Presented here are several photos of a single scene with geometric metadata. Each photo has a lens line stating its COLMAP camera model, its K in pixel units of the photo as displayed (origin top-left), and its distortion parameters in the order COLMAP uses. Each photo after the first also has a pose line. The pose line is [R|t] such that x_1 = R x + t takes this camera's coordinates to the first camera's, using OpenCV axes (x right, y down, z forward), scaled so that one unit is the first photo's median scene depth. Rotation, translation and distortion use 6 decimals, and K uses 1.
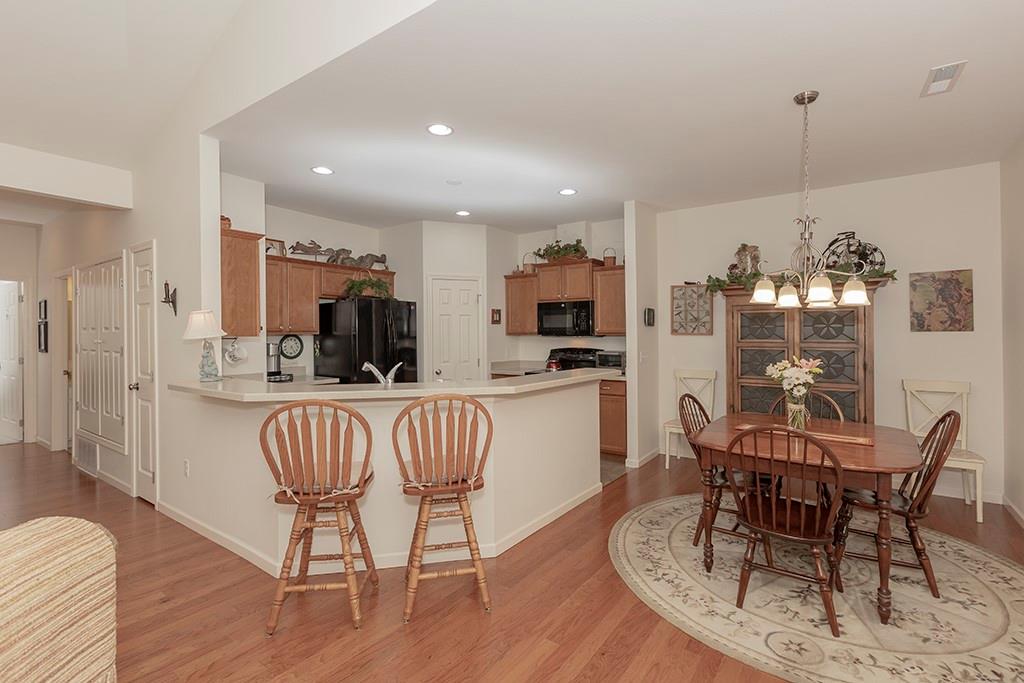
lens RADIAL K [[482.6, 0, 519.7], [0, 482.6, 343.9], [0, 0, 1]] dist [0.022819, -0.001093]
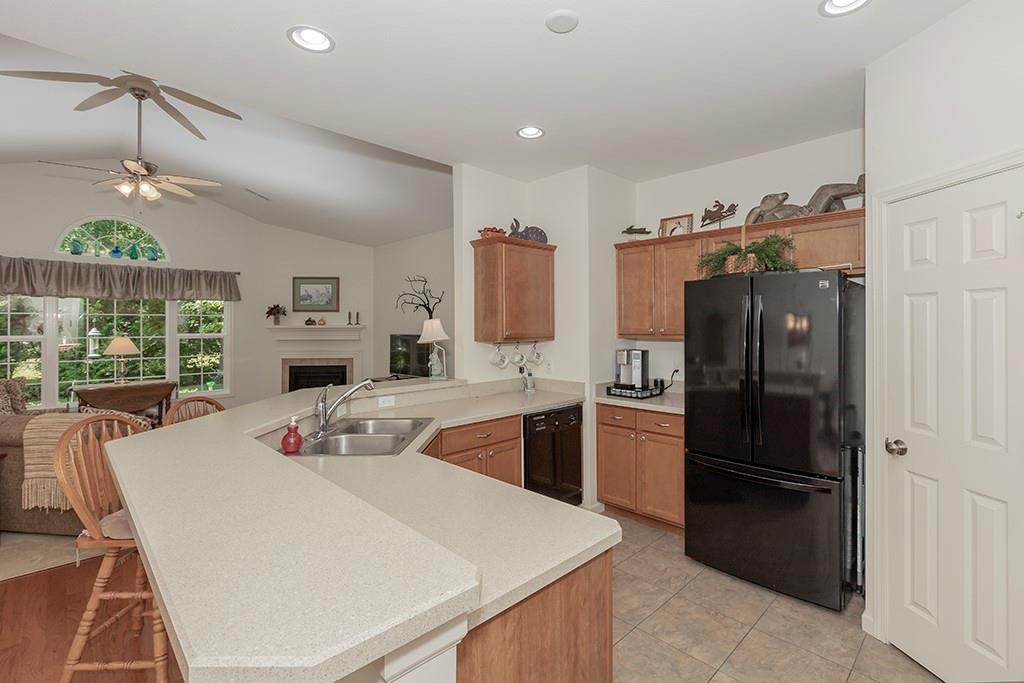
lens RADIAL K [[482.6, 0, 519.3], [0, 482.6, 327.0], [0, 0, 1]] dist [0.022819, -0.001093]
pose [[-0.188397, 0.001419, -0.982092, 0.341291], [-0.015068, 0.999877, 0.004335, -0.038954], [0.981977, 0.015615, -0.188352, 1.006772]]
